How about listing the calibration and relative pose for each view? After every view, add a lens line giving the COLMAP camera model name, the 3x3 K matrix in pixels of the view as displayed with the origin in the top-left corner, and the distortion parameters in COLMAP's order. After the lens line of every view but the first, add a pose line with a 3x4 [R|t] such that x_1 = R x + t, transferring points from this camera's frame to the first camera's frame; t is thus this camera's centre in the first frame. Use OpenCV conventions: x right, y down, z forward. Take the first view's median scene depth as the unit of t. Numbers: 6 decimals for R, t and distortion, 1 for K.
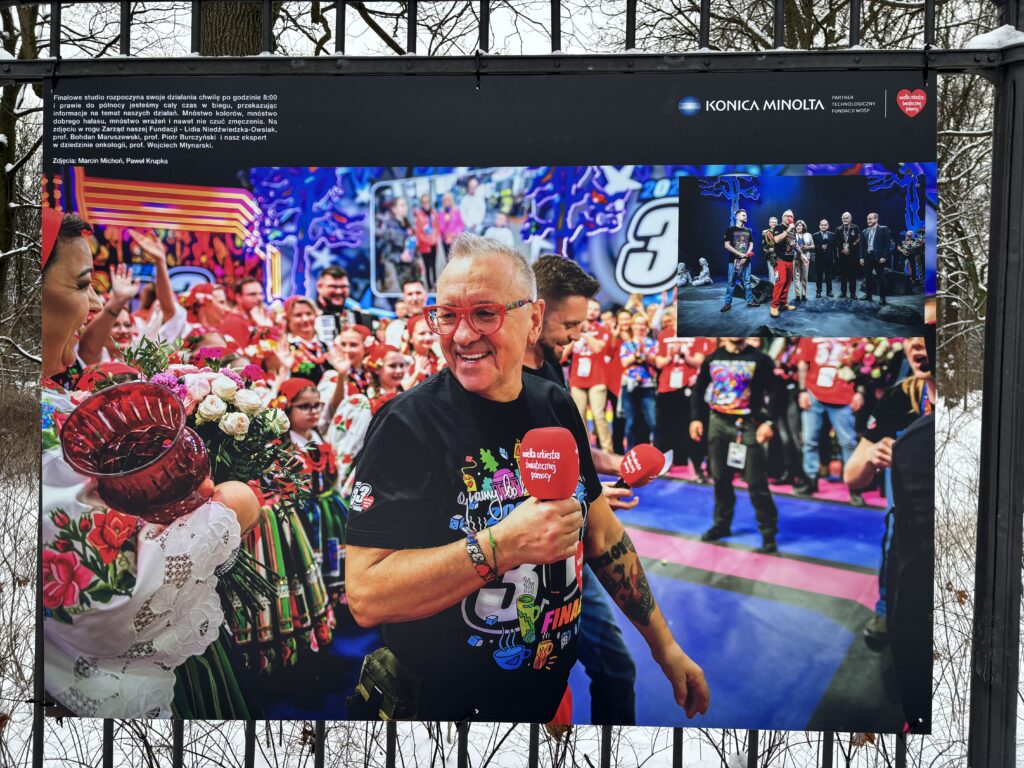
lens RADIAL K [[792.4, 0, 472.6], [0, 792.4, 431.0], [0, 0, 1]] dist [0.009545, -0.030805]
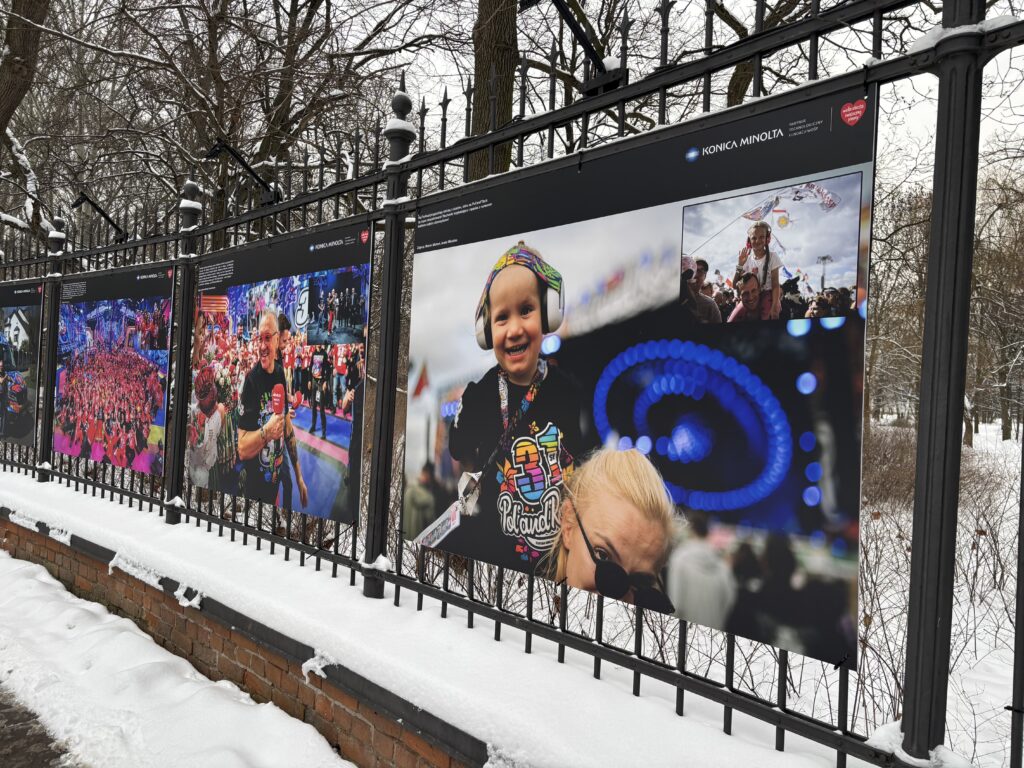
lens RADIAL K [[772.3, 0, 500.0], [0, 772.3, 388.3], [0, 0, 1]] dist [0.047835, -0.040685]
pose [[0.729025, 0.011242, -0.684395, 2.241624], [-0.043141, 0.998632, -0.029552, 0.051264], [0.683126, 0.051070, 0.728513, -0.277243]]
